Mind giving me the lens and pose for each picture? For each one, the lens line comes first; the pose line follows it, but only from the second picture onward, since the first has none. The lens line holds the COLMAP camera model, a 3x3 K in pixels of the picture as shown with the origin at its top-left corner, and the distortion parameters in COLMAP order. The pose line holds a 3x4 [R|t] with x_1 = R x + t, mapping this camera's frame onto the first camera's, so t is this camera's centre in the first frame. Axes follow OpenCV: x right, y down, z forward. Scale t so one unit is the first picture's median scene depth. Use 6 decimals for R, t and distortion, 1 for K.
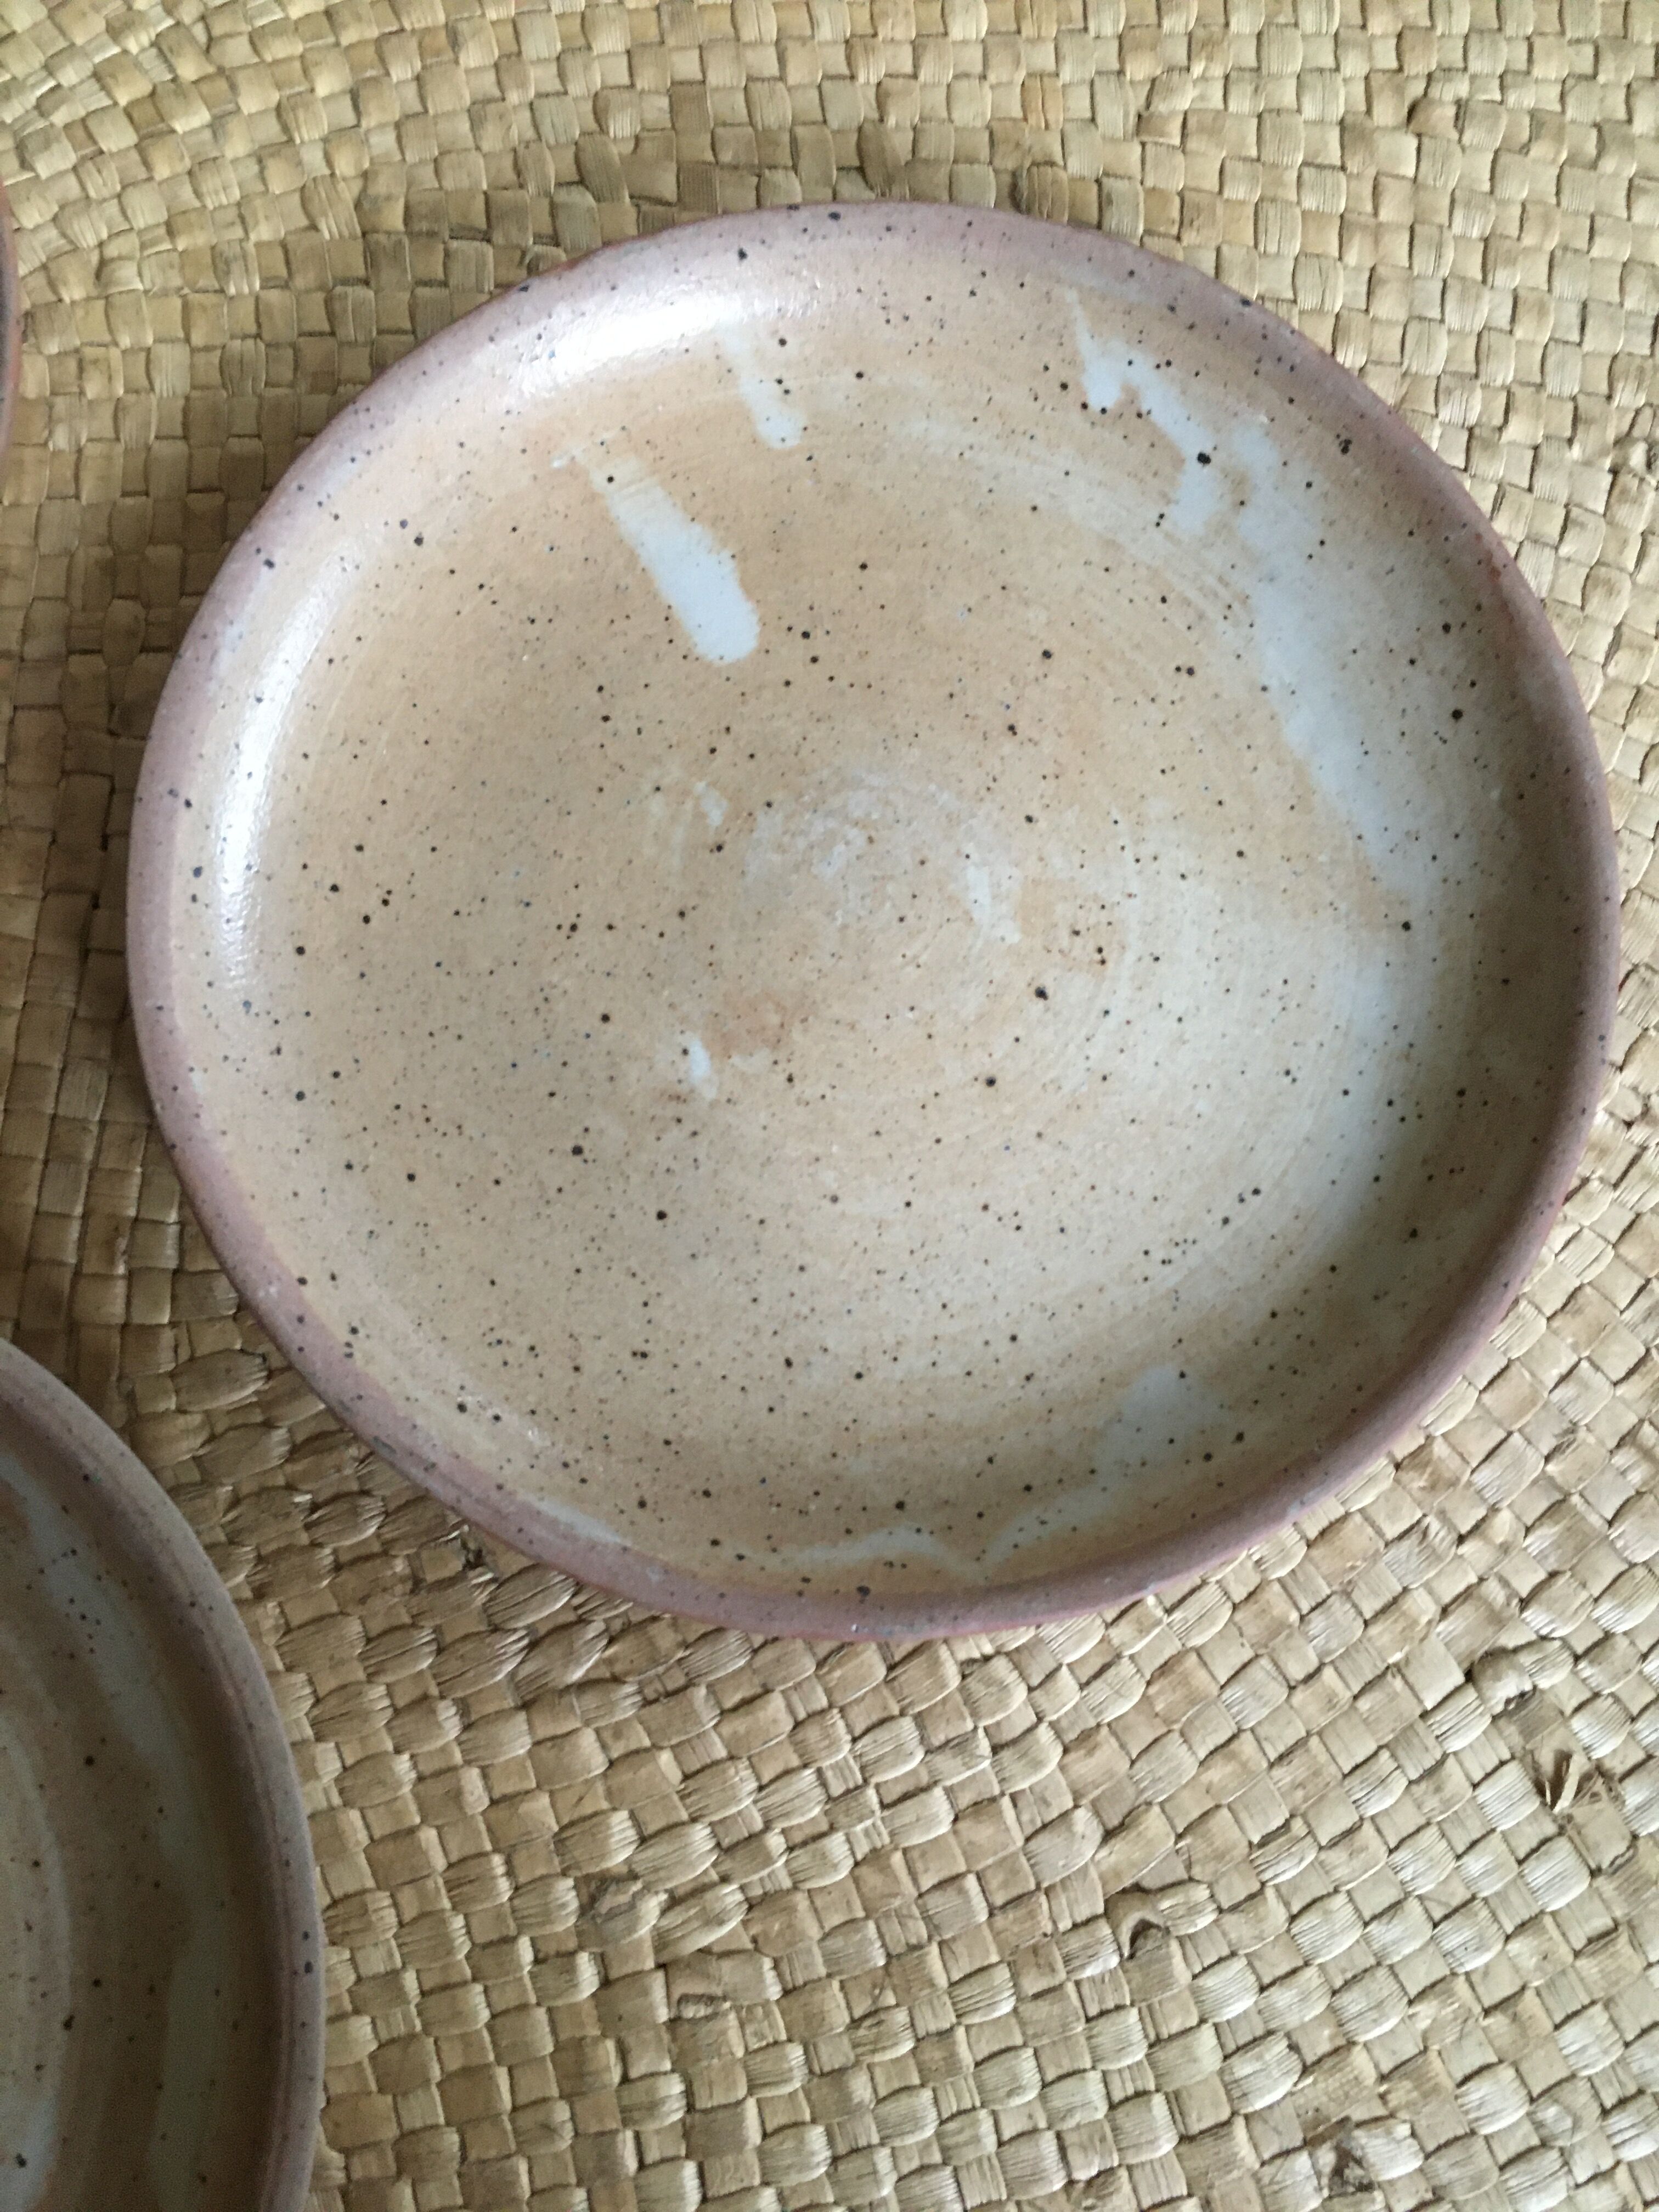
lens RADIAL K [[1855.8, 0, 828.4], [0, 1855.8, 1105.9], [0, 0, 1]] dist [0.065401, -0.100322]
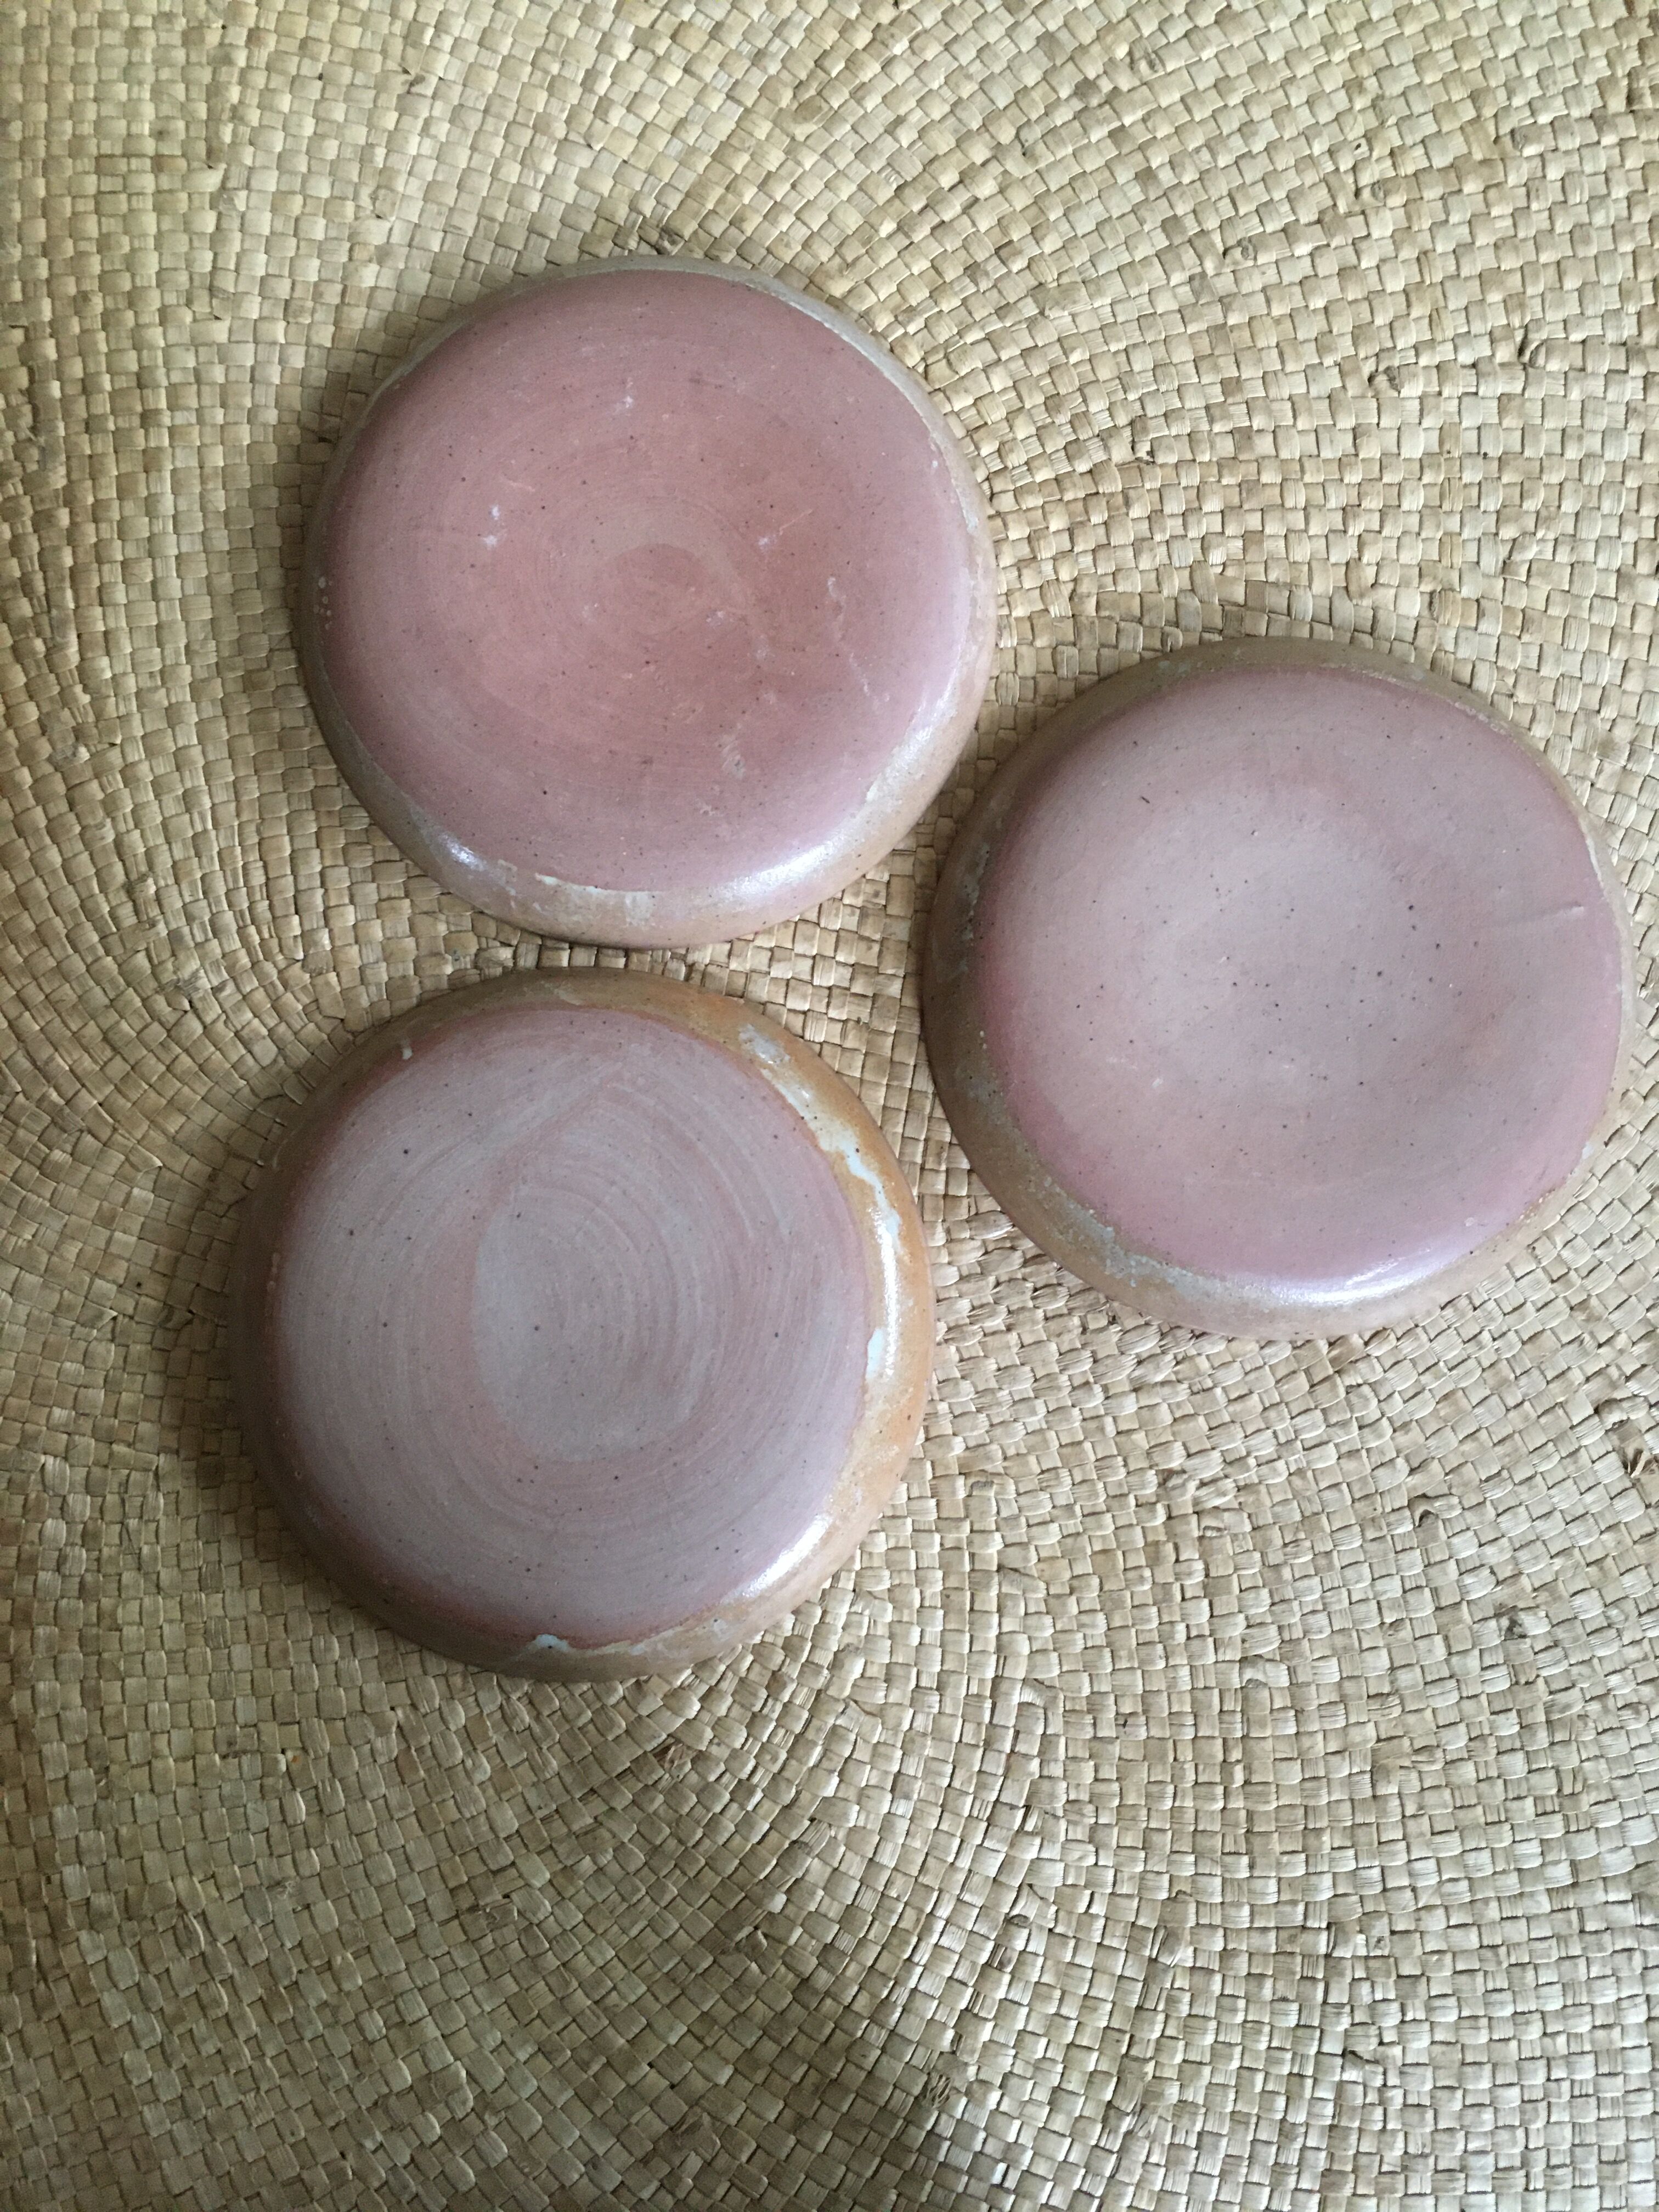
lens RADIAL K [[1855.8, 0, 834.3], [0, 1855.8, 1084.9], [0, 0, 1]] dist [0.065401, -0.100322]
pose [[0.996986, 0.067126, -0.038891, -0.419050], [-0.061344, 0.989016, 0.134477, -0.263650], [0.047491, -0.131686, 0.990153, -0.987382]]
